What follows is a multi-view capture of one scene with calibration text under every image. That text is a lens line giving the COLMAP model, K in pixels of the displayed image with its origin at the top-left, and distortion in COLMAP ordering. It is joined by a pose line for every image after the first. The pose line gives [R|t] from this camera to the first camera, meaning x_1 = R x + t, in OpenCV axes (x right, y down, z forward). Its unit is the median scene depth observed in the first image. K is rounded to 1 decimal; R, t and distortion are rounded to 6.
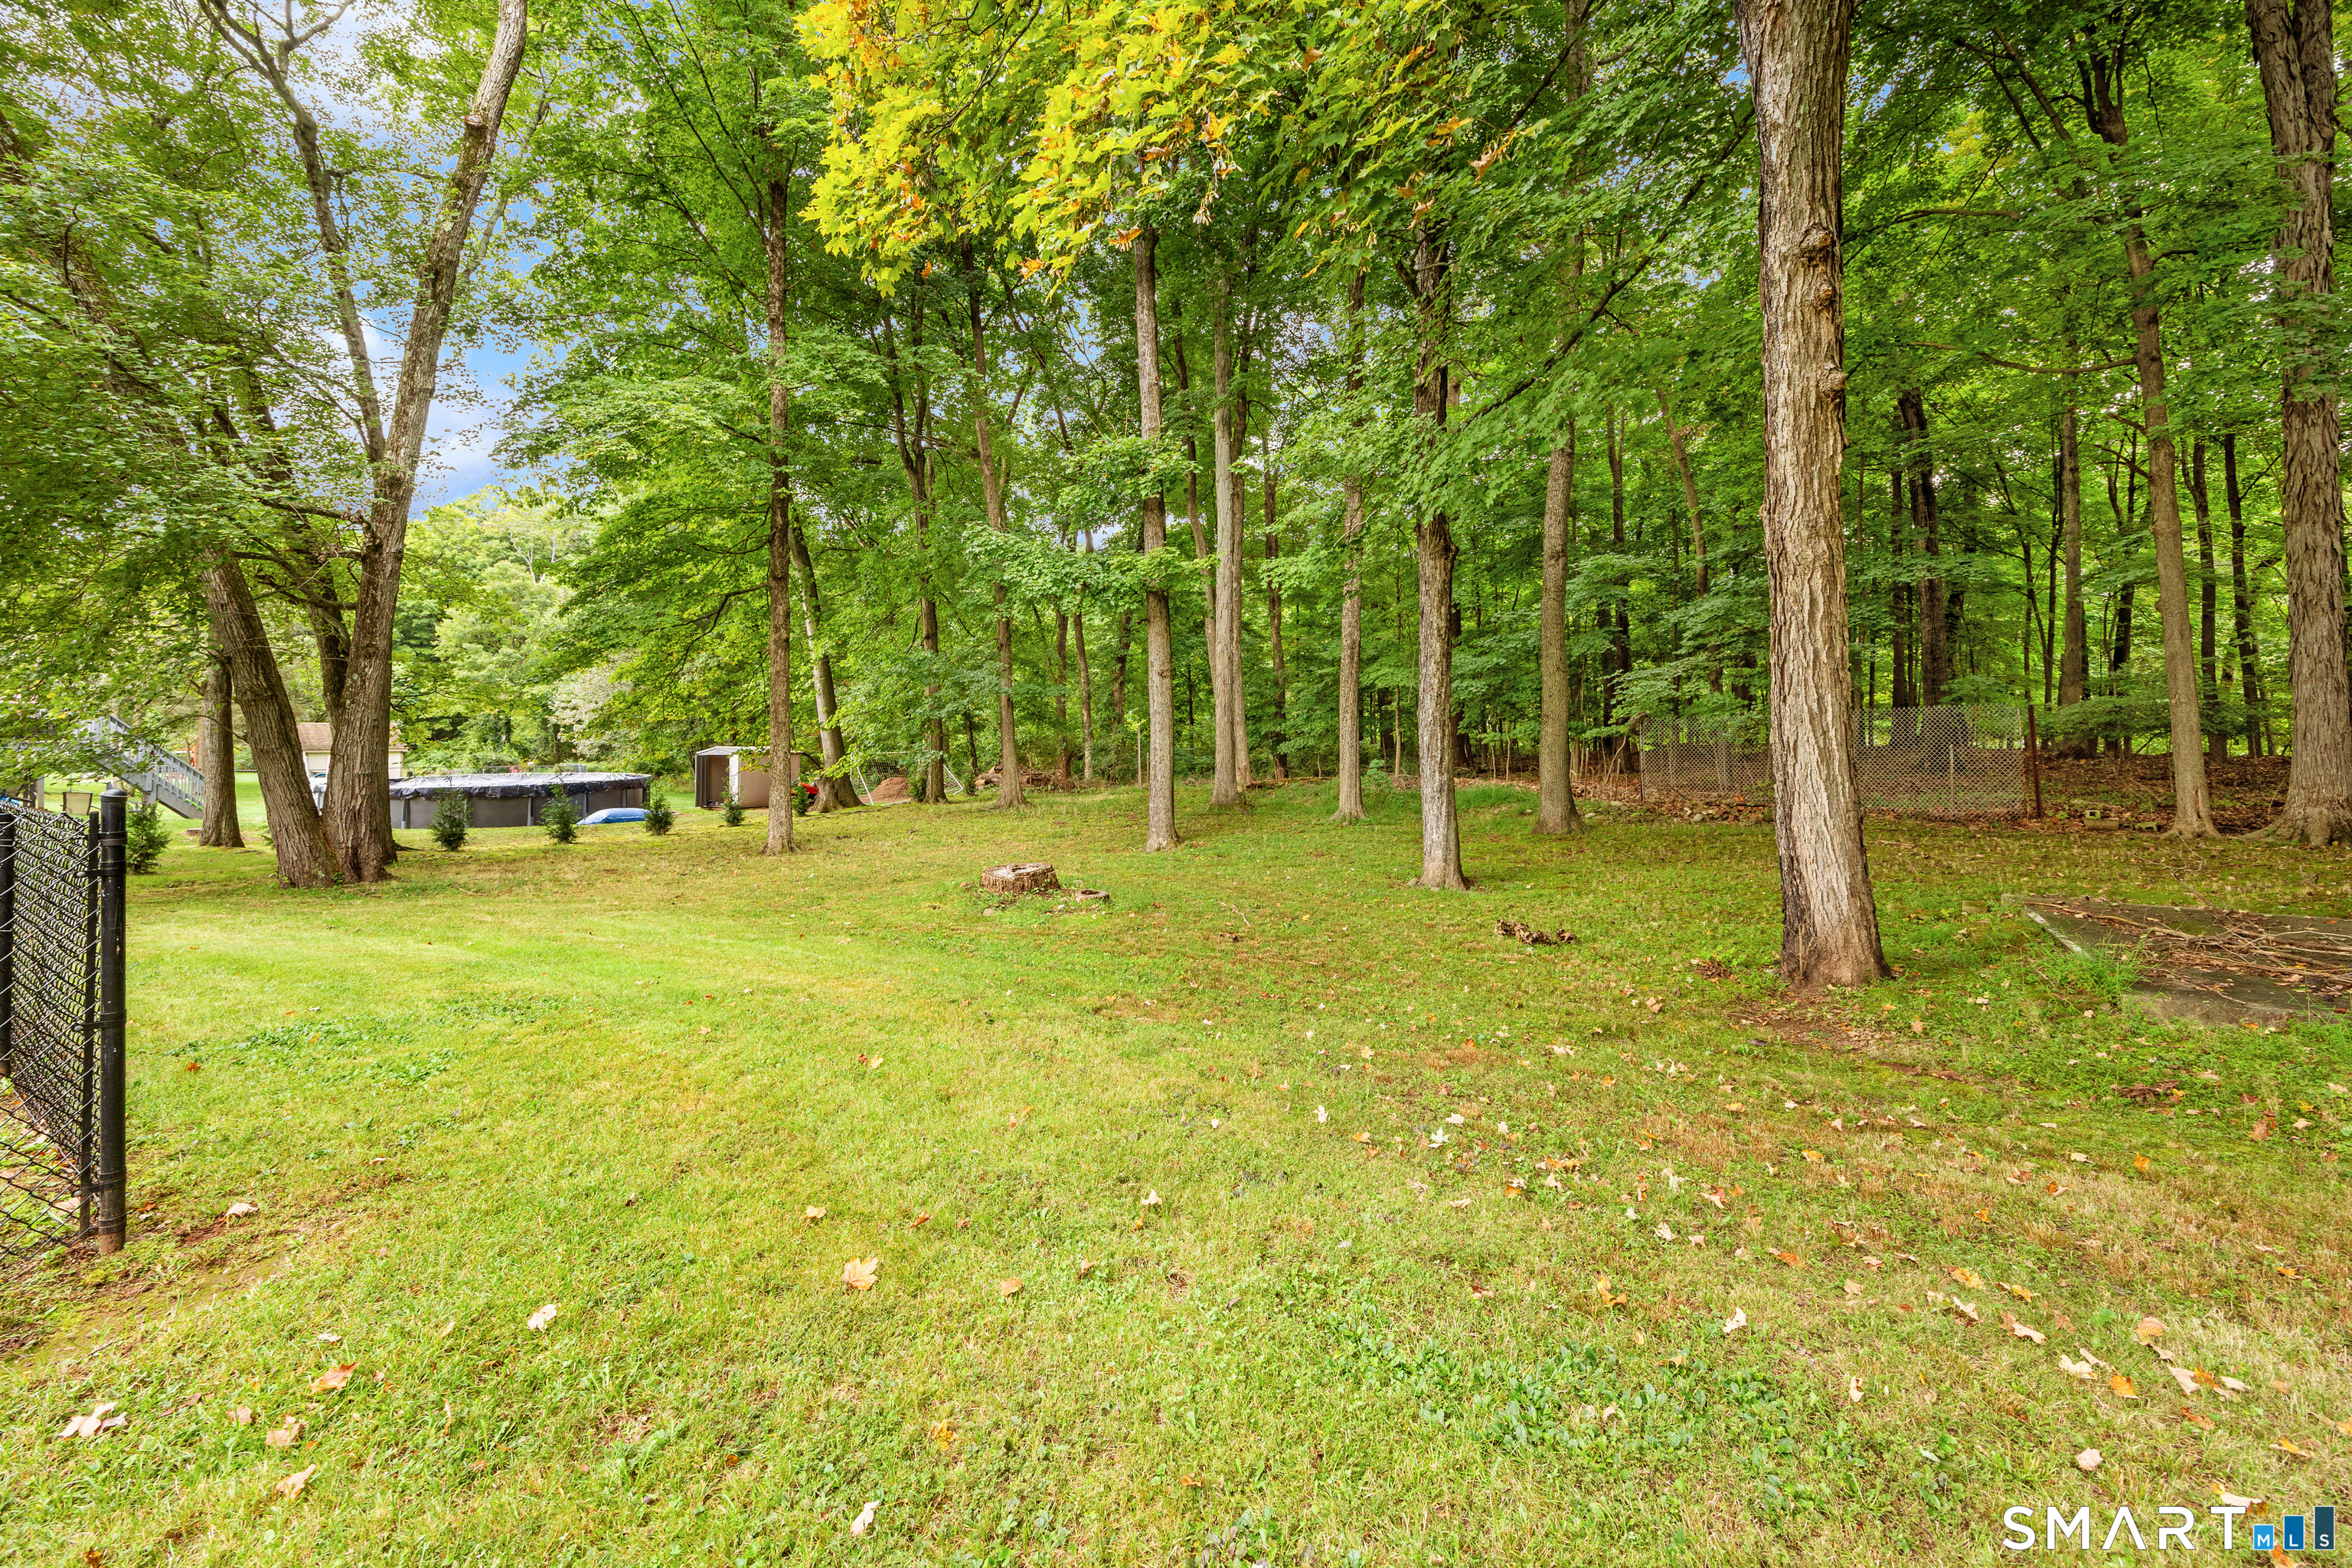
lens RADIAL K [[929.4, 0, 1167.9], [0, 929.4, 731.4], [0, 0, 1]] dist [0.000762, 0.000141]
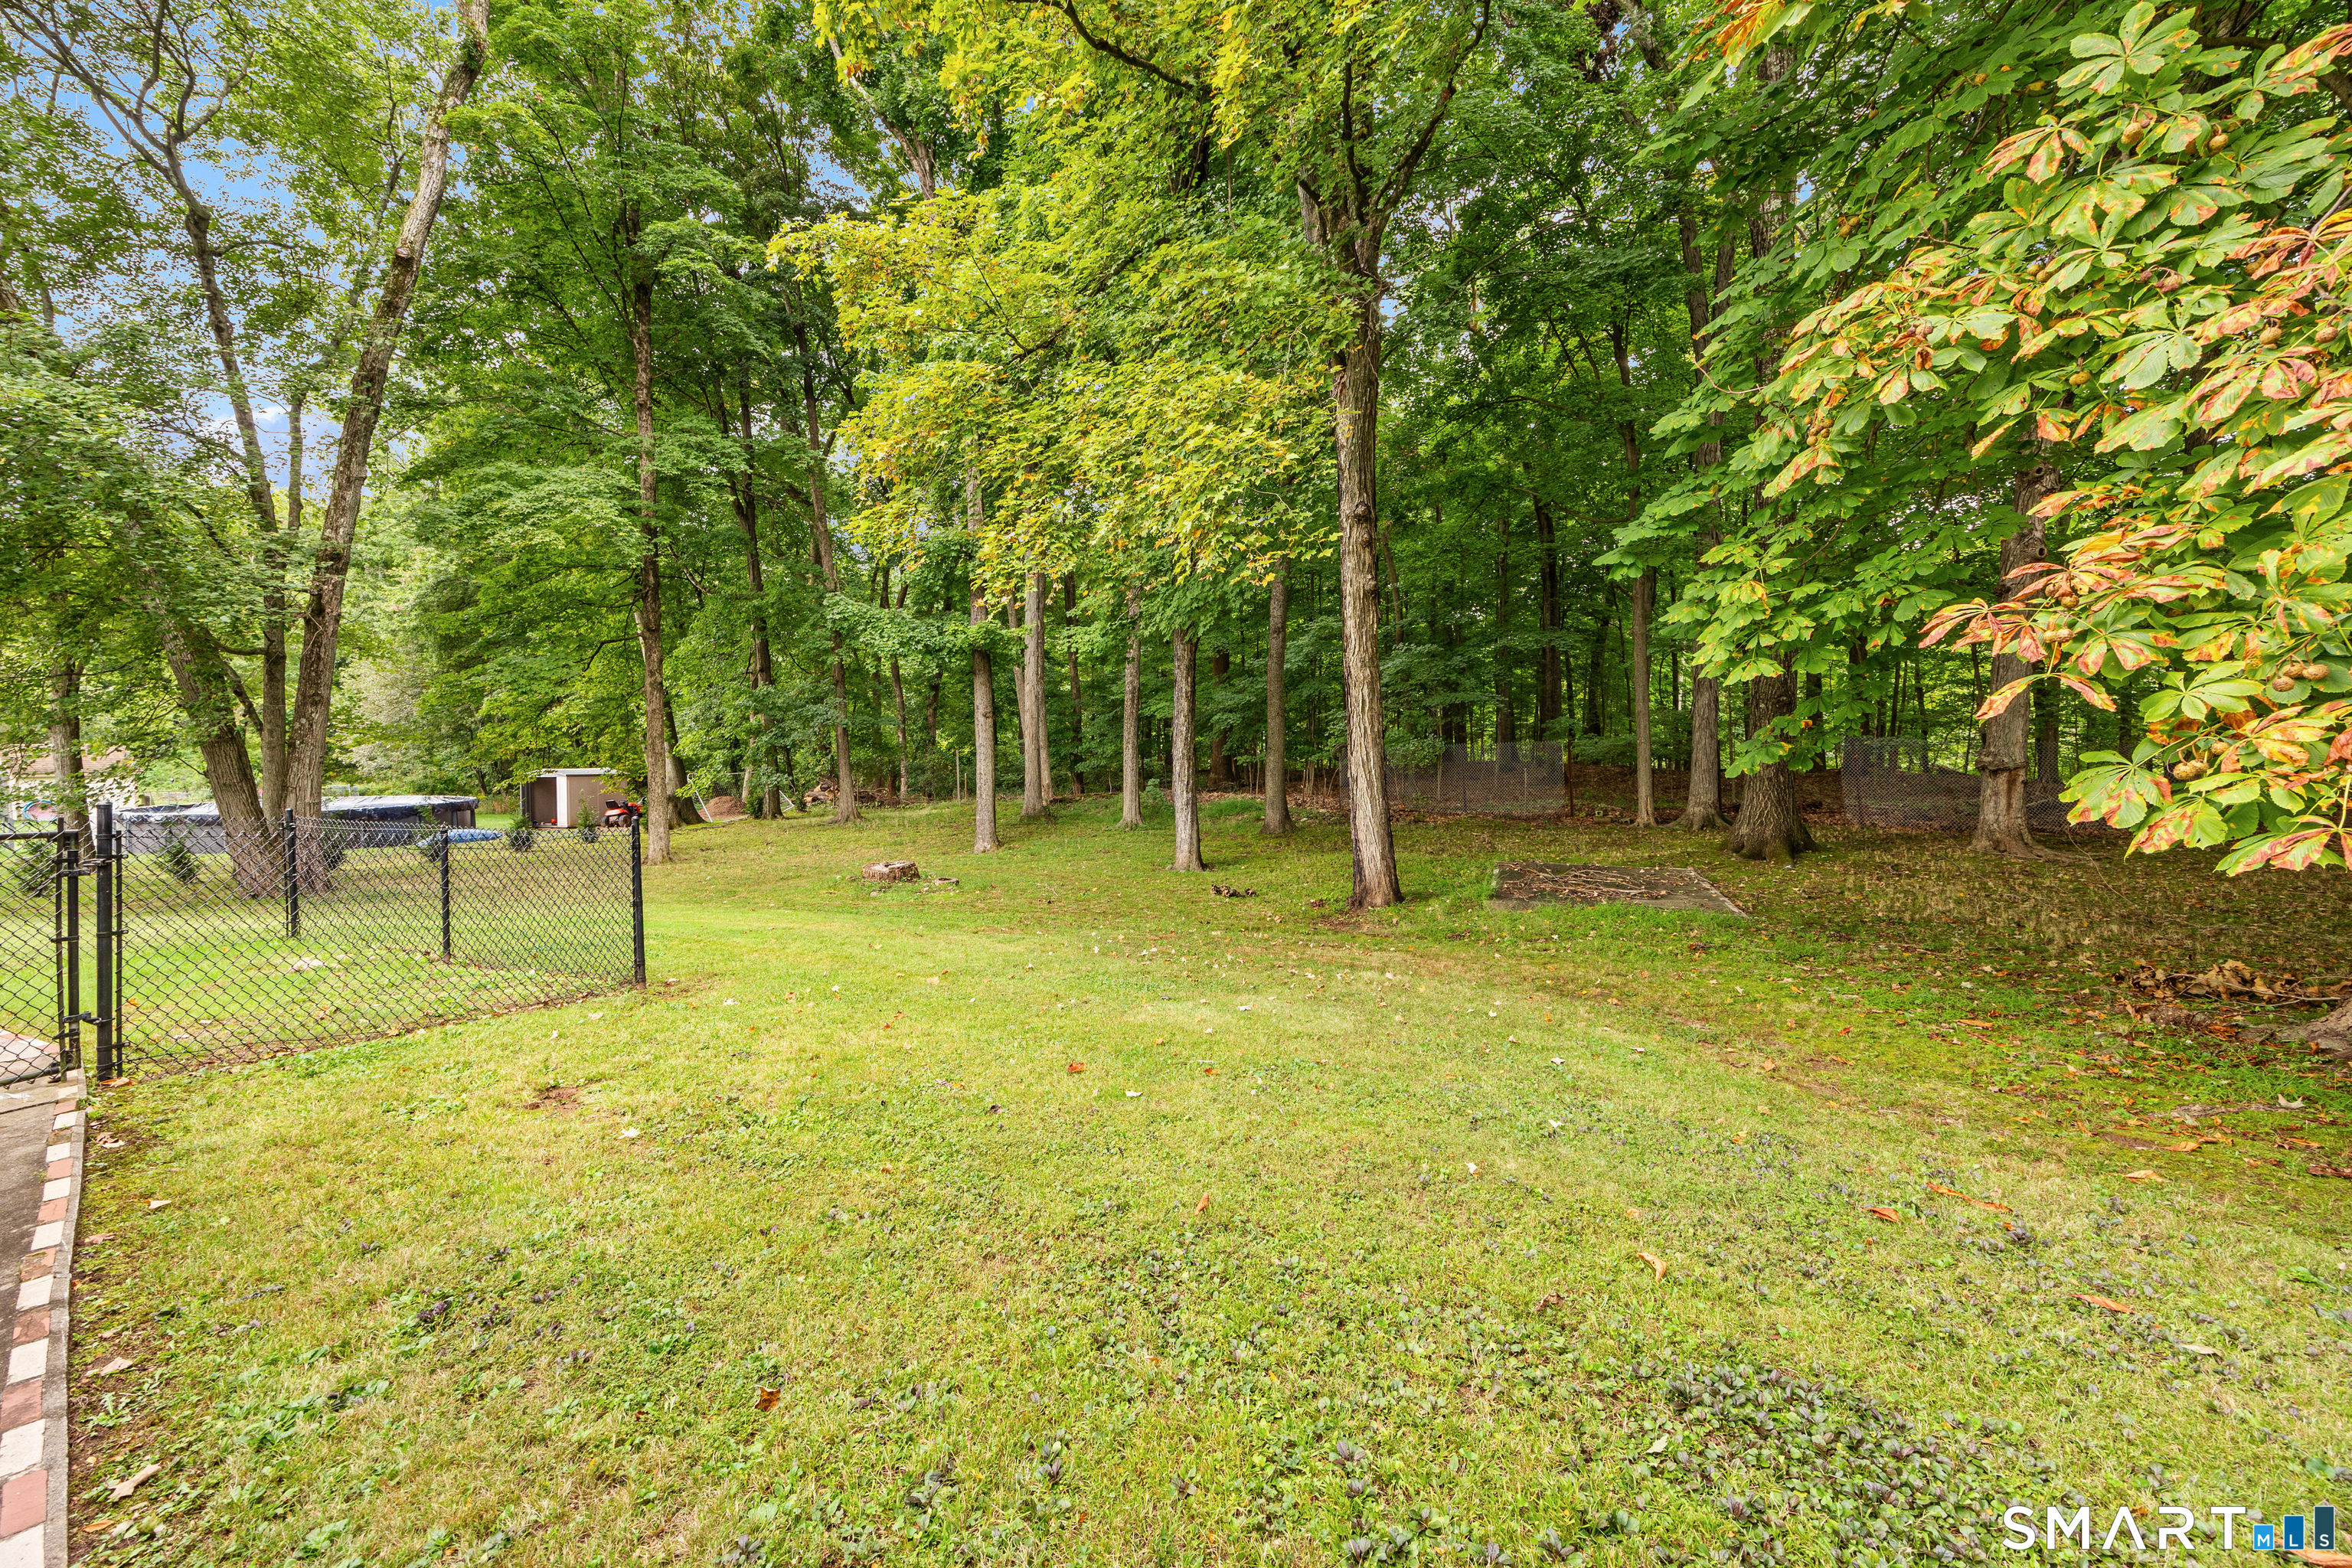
lens RADIAL K [[929.4, 0, 1167.9], [0, 929.4, 731.4], [0, 0, 1]] dist [0.000762, 0.000141]
pose [[0.976501, 0.001997, 0.215505, -0.038465], [0.000372, 0.999940, -0.010951, -0.025893], [-0.215514, 0.010774, 0.976441, -0.318642]]
